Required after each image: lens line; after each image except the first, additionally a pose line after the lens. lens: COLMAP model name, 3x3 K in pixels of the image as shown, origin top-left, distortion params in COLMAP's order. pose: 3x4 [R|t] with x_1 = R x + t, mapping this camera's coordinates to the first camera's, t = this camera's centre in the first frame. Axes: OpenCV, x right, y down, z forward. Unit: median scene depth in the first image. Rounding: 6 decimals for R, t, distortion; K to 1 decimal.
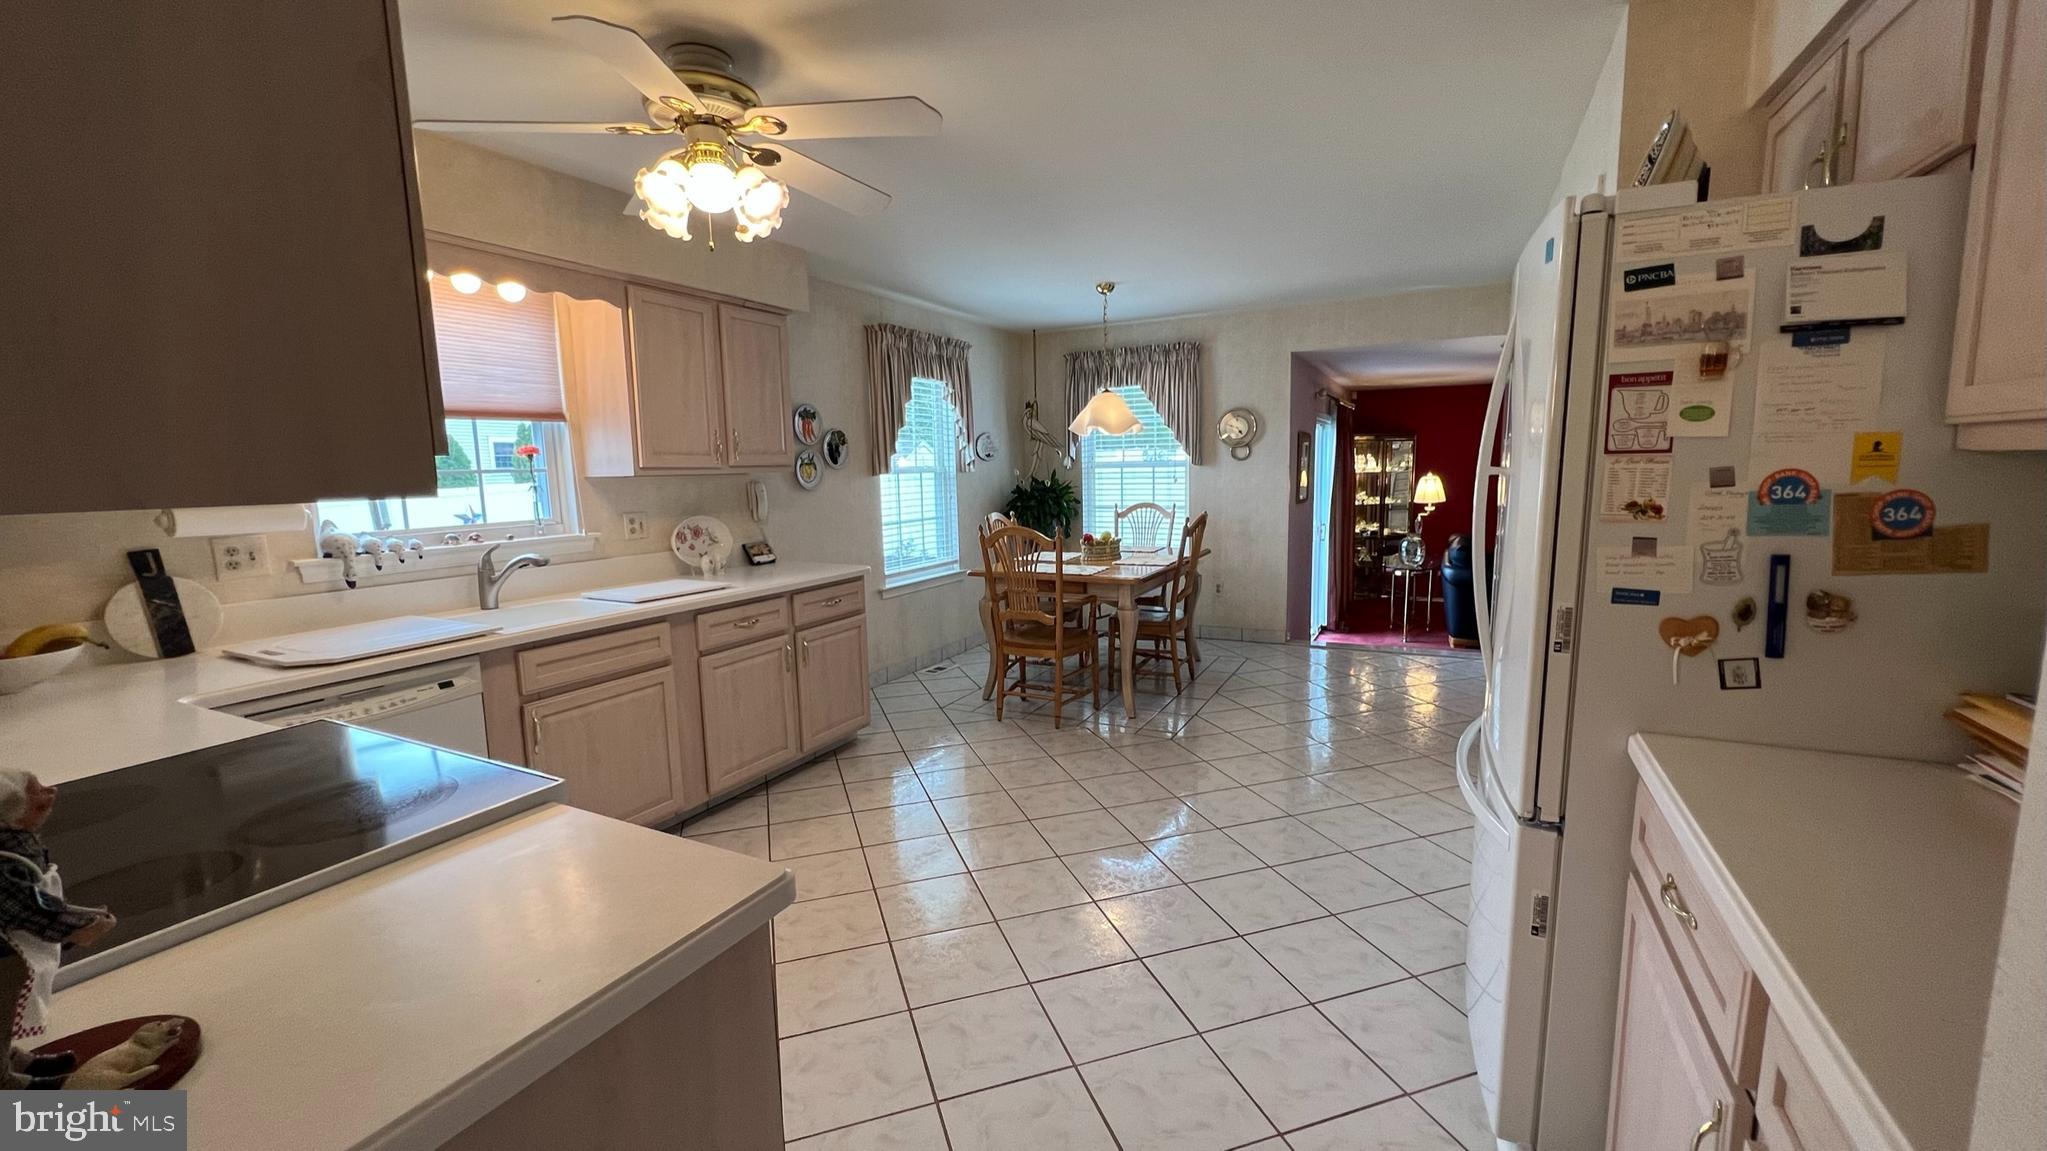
lens RADIAL K [[825.0, 0, 1008.1], [0, 825.0, 579.3], [0, 0, 1]] dist [0.001166, -0.000585]
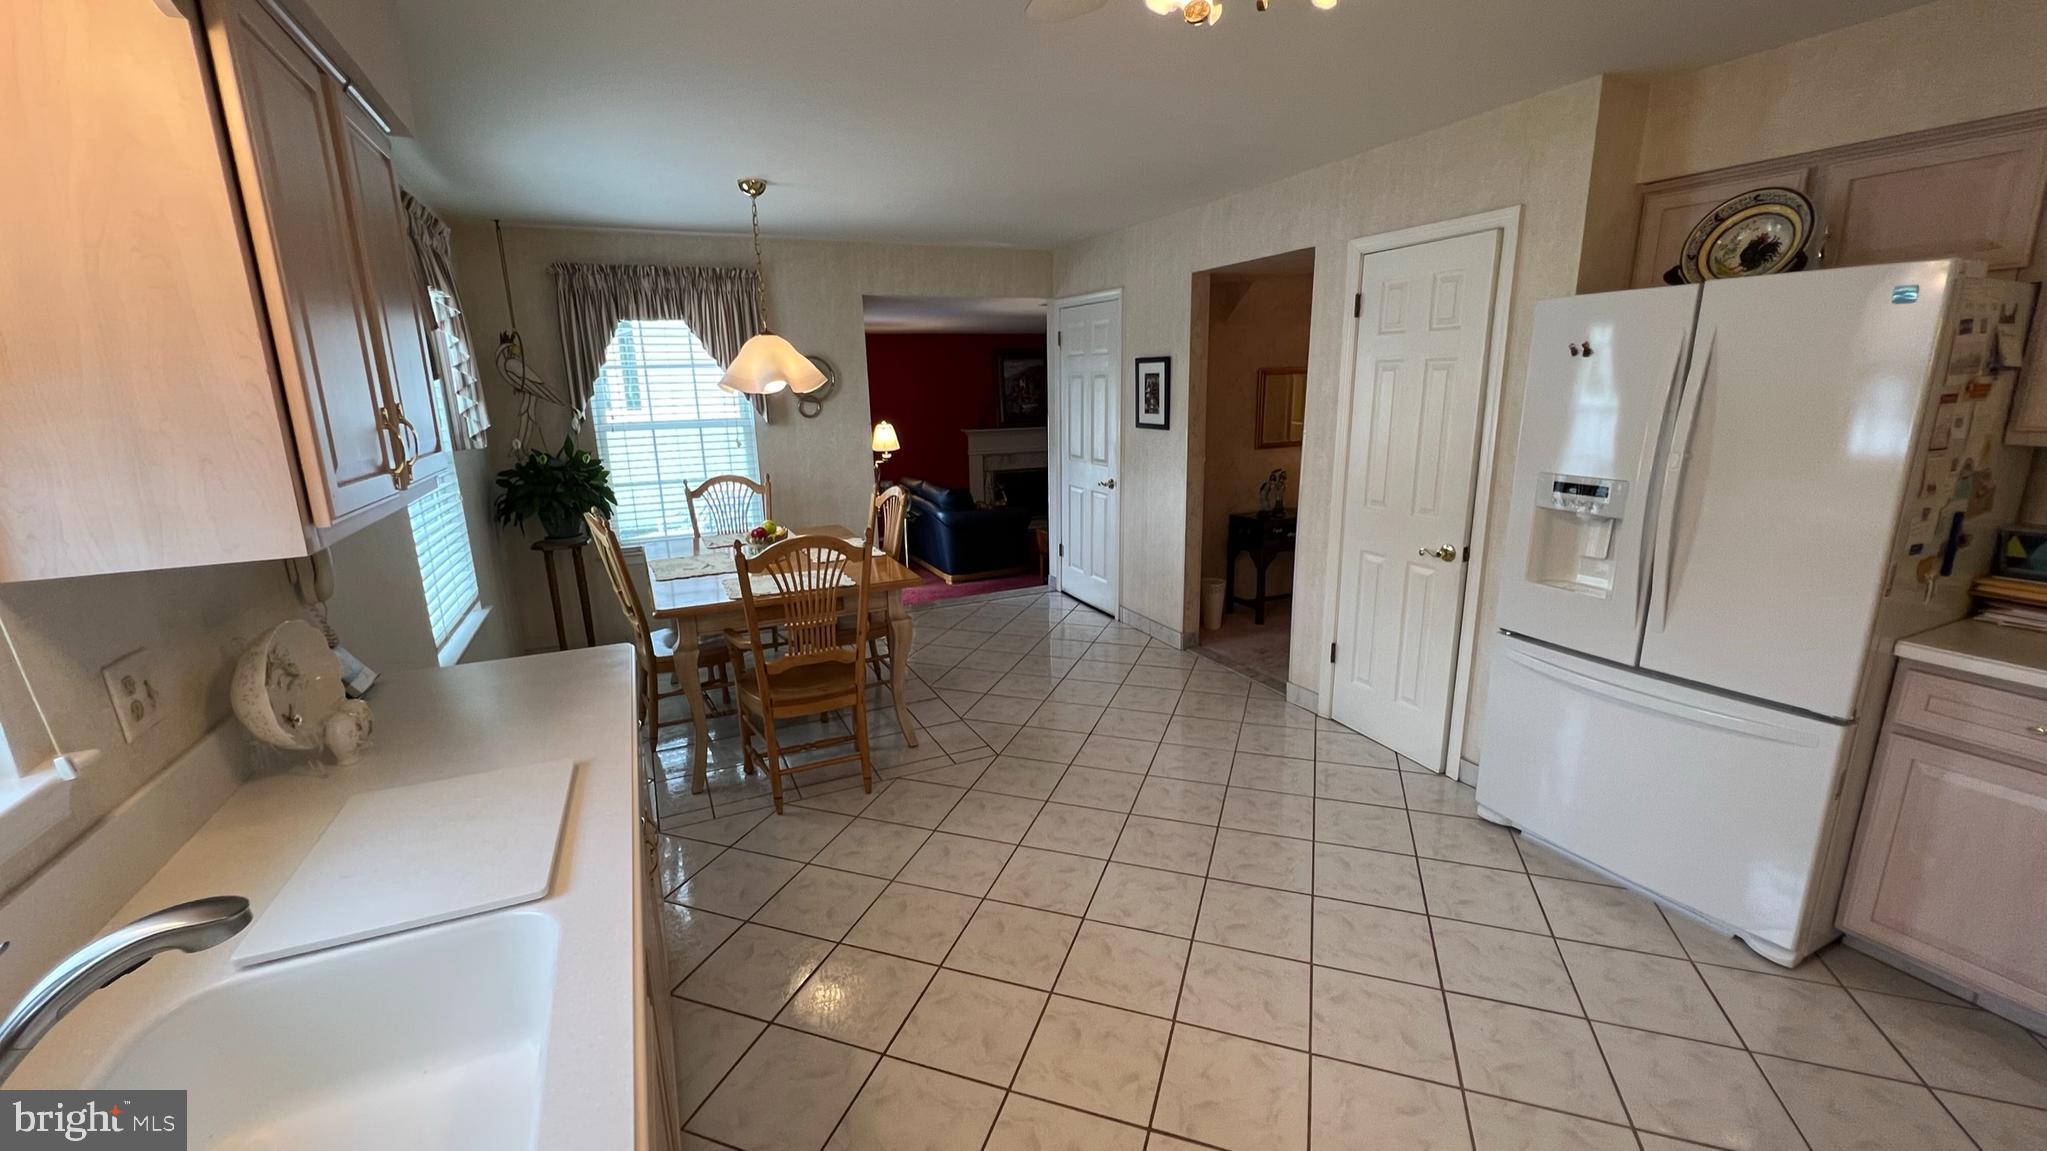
lens RADIAL K [[825.0, 0, 1019.6], [0, 825.0, 578.6], [0, 0, 1]] dist [0.001166, -0.000585]
pose [[0.602113, -0.177367, 0.778461, -0.369716], [0.117825, 0.984077, 0.133081, -0.086156], [-0.789669, 0.011592, 0.613423, 0.383955]]
